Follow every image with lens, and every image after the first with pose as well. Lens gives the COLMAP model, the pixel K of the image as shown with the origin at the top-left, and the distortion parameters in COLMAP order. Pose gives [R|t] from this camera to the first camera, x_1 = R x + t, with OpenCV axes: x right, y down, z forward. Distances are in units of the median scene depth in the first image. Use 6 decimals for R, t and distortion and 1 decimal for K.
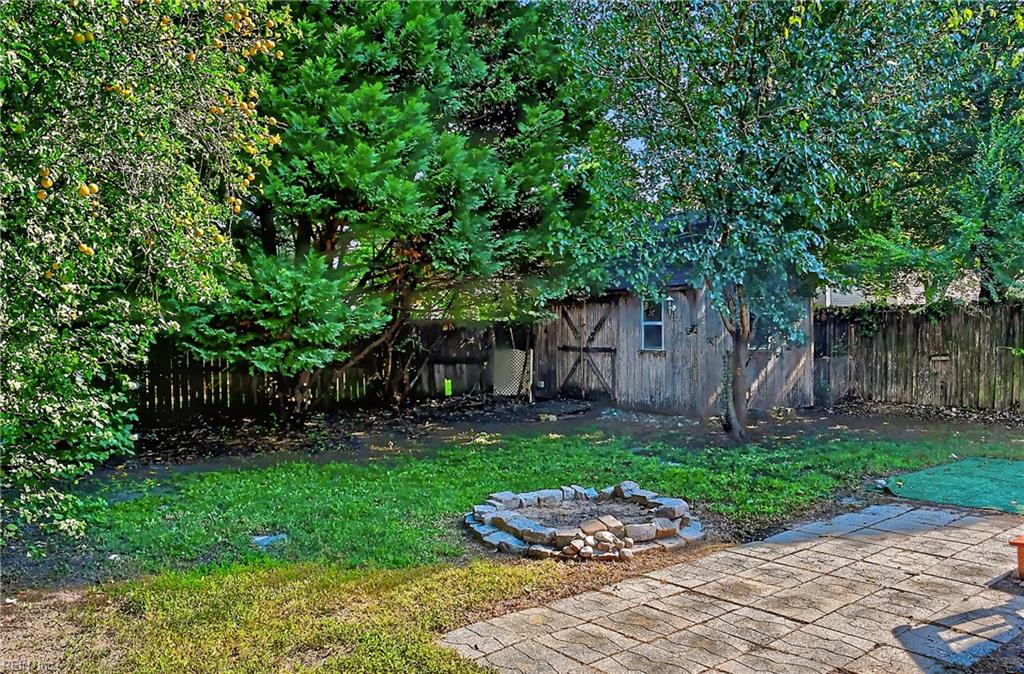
lens RADIAL K [[823.5, 0, 512.6], [0, 823.5, 316.1], [0, 0, 1]] dist [-0.114637, 0.008836]
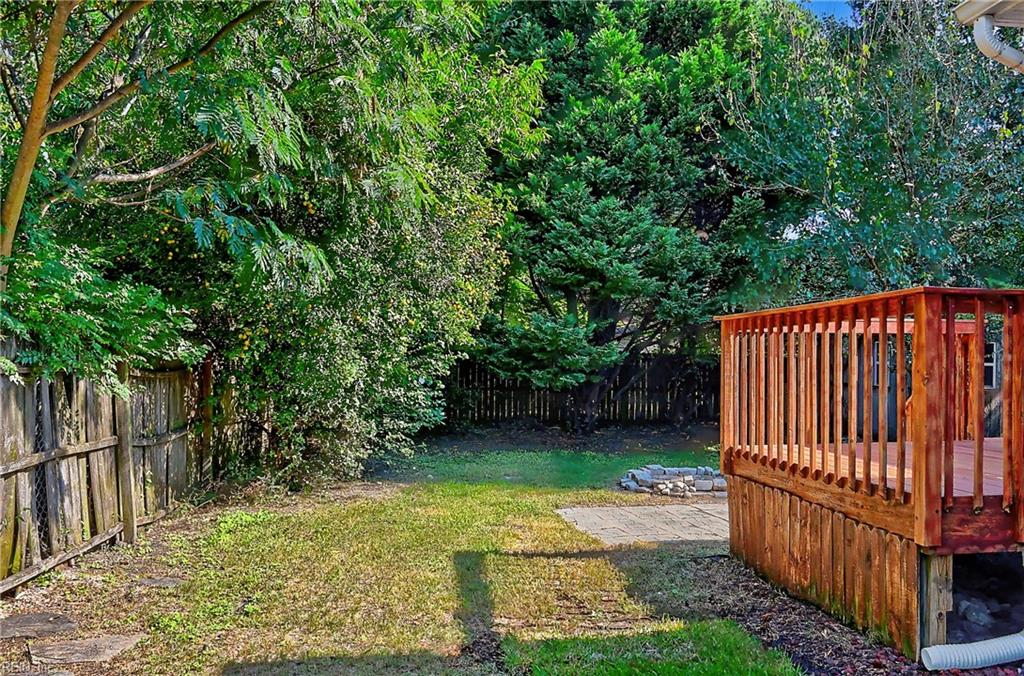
lens RADIAL K [[922.3, 0, 512.0], [0, 922.3, 338.0], [0, 0, 1]] dist [-0.148224, 0.236929]
pose [[0.892735, 0.018447, -0.450205, 0.336233], [-0.022445, 0.999742, -0.003544, -0.012748], [0.450023, 0.013269, 0.892918, -0.452545]]
